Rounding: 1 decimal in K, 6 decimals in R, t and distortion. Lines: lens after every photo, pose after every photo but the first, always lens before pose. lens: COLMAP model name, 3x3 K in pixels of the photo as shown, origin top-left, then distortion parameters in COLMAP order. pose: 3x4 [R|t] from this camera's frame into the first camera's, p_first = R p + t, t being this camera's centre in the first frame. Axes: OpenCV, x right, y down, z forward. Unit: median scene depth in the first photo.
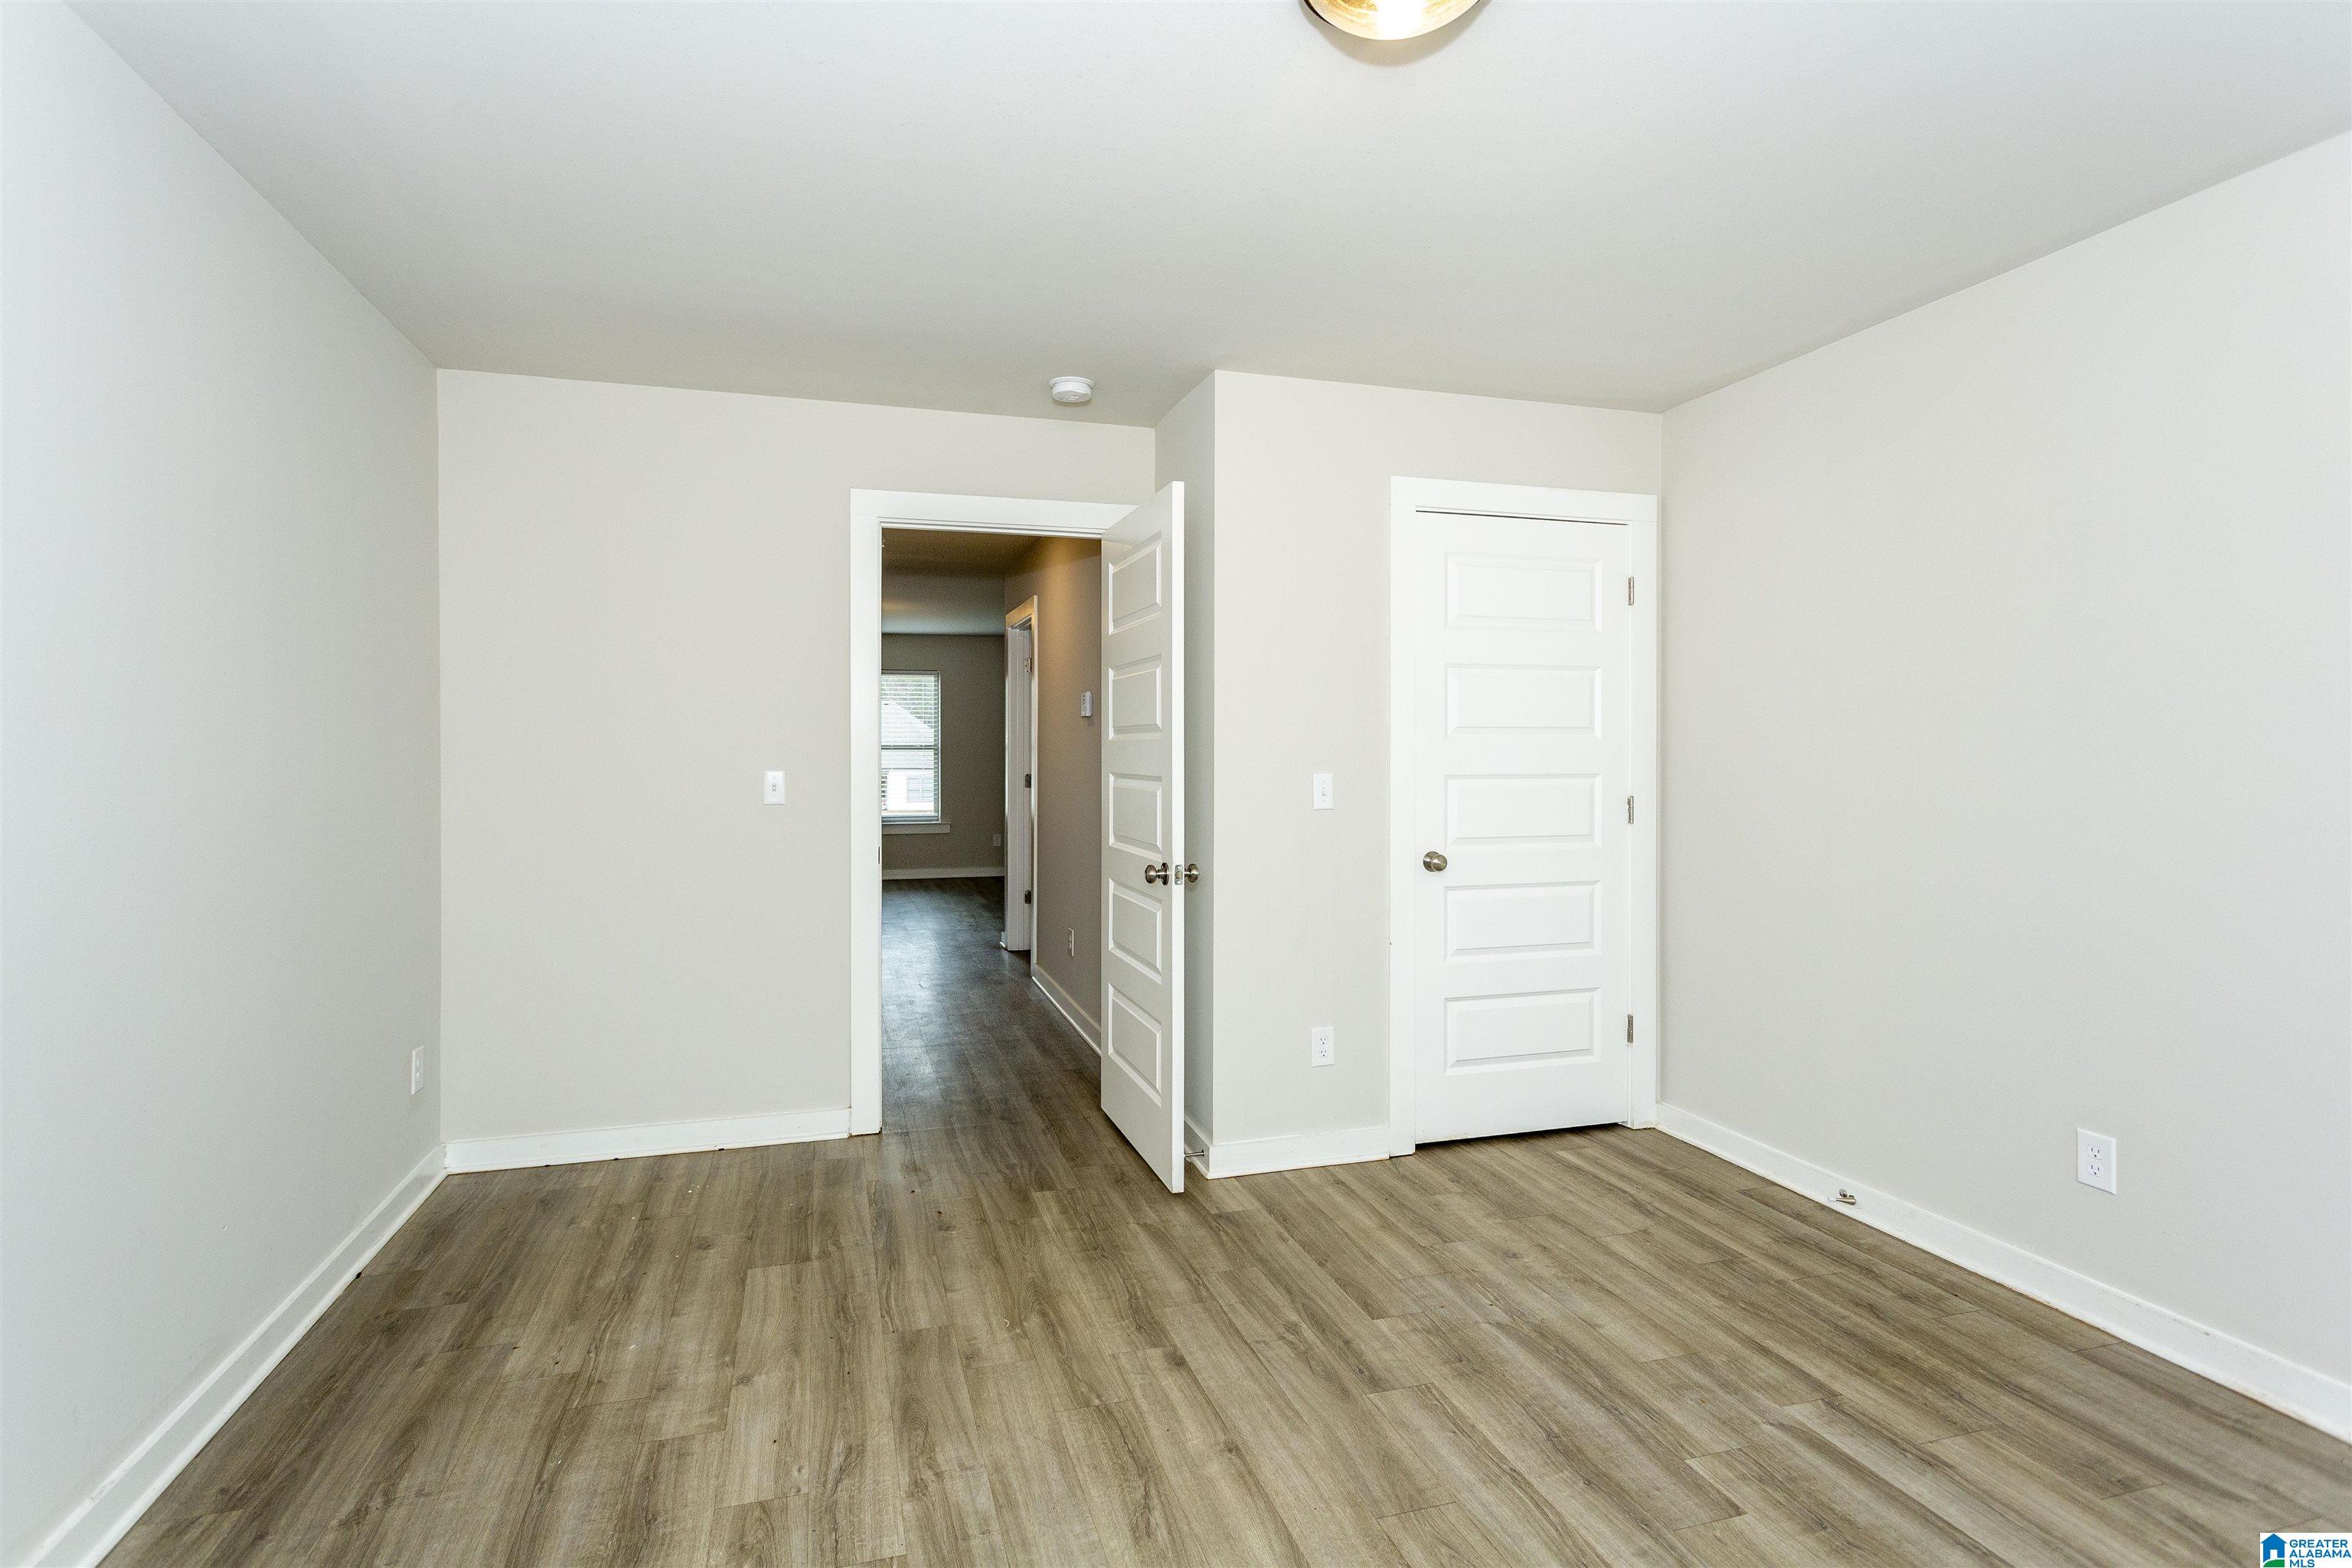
lens RADIAL K [[1123.9, 0, 1139.1], [0, 1123.9, 766.2], [0, 0, 1]] dist [-0.000785, 0.000315]
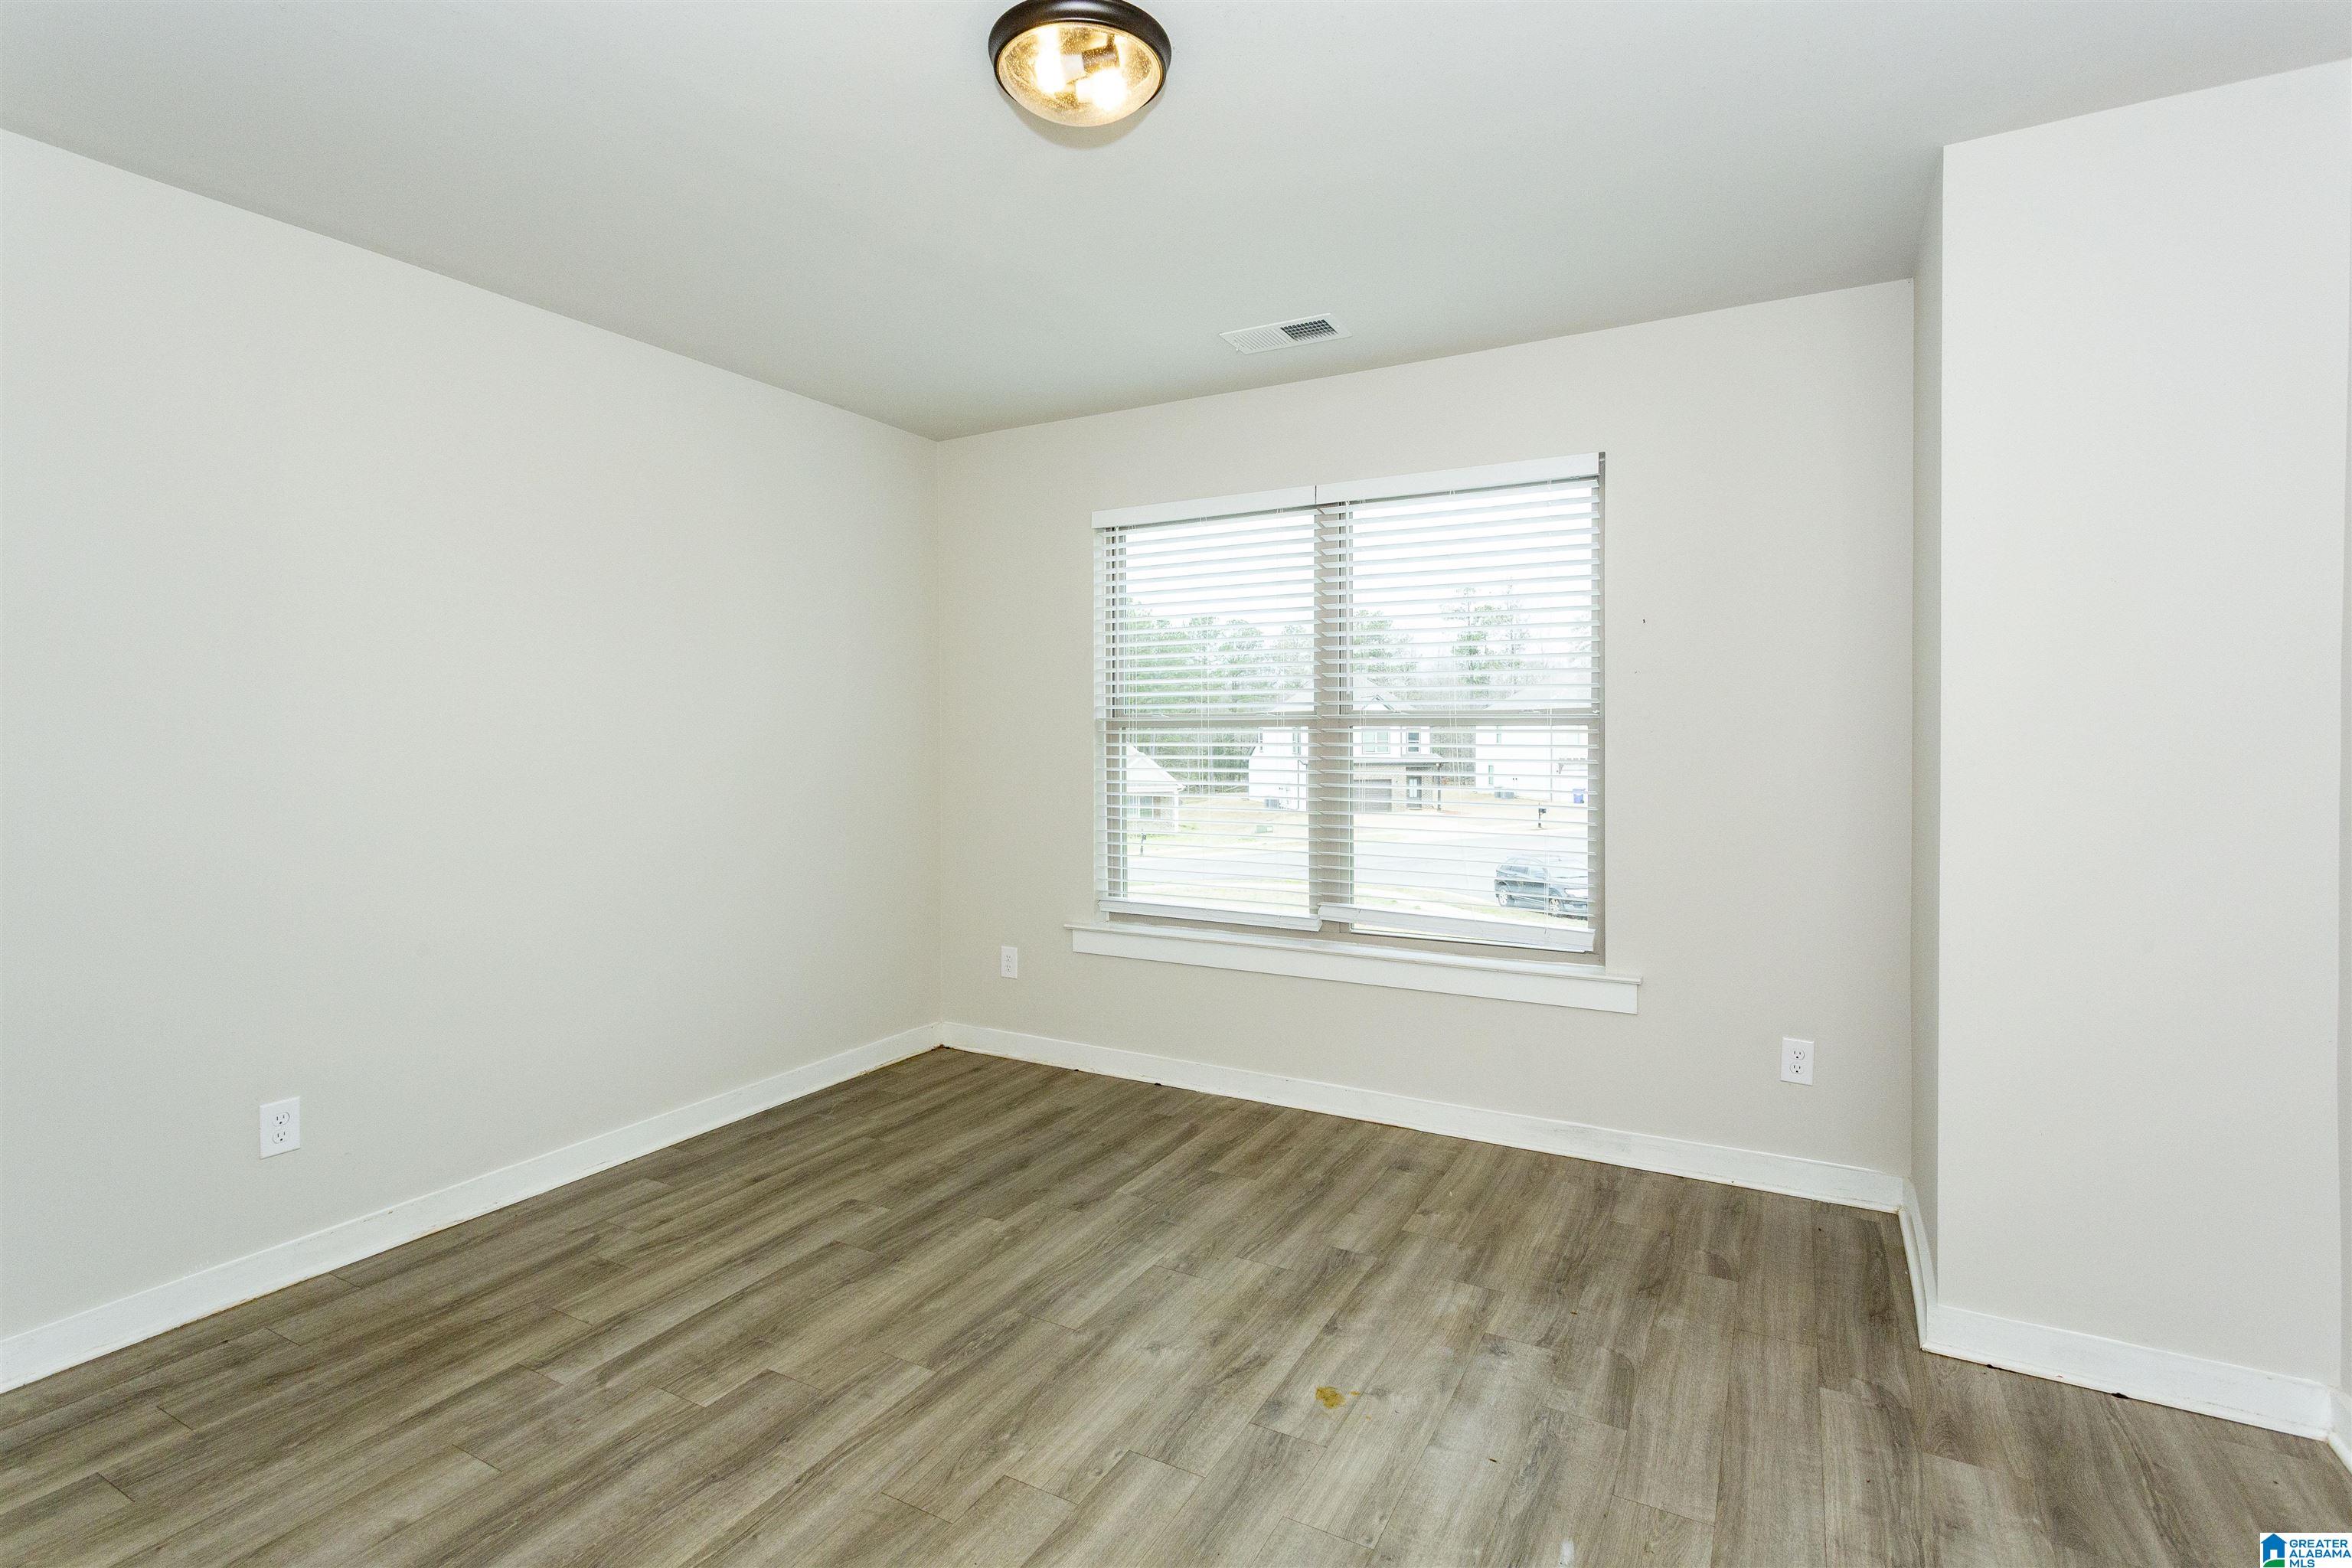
lens RADIAL K [[1123.9, 0, 1139.1], [0, 1123.9, 766.2], [0, 0, 1]] dist [-0.000785, 0.000315]
pose [[-0.692363, -0.021652, 0.721224, -0.478950], [0.013195, 0.999003, 0.042658, -0.017955], [-0.721429, 0.039052, -0.691387, 1.250512]]
